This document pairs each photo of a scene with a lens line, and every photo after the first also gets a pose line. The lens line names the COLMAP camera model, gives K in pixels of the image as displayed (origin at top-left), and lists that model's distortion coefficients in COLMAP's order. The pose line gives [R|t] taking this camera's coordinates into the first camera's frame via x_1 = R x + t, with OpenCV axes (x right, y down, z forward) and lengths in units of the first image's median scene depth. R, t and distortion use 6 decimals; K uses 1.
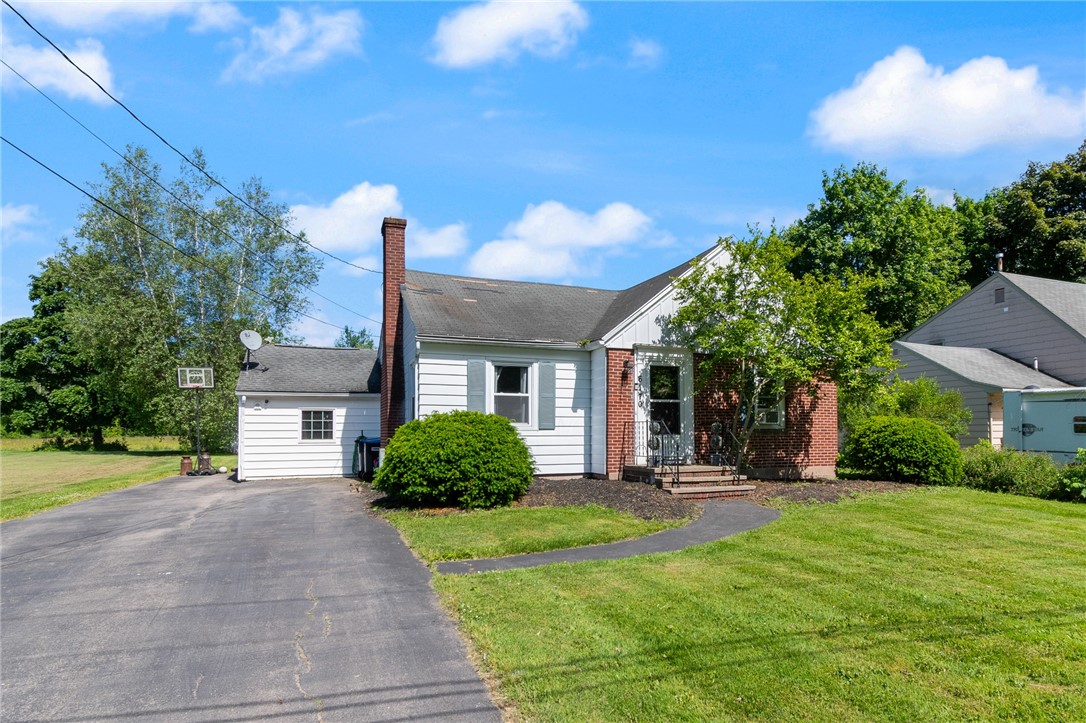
lens RADIAL K [[597.1, 0, 552.1], [0, 597.1, 384.7], [0, 0, 1]] dist [-0.007056, 0.000070]
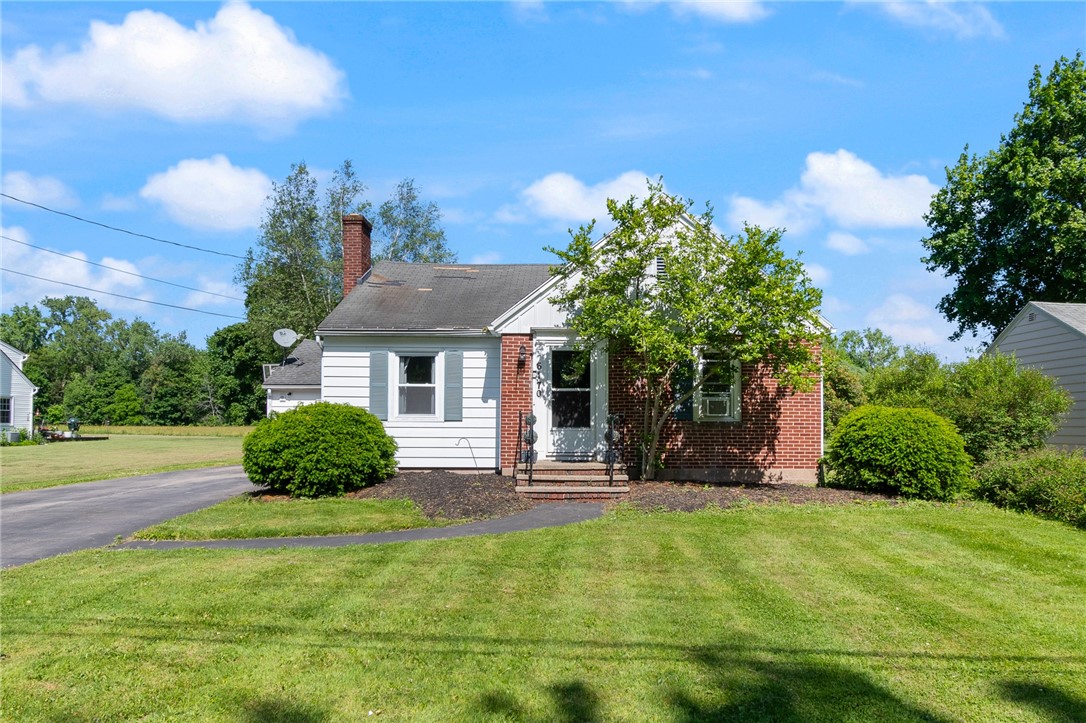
lens RADIAL K [[655.4, 0, 543.1], [0, 655.4, 365.9], [0, 0, 1]] dist [0.000979, 0.001450]
pose [[0.933518, -0.025462, -0.357626, 0.508020], [0.022650, 0.999671, -0.012050, 0.002484], [0.357815, 0.003148, 0.933787, 0.068522]]
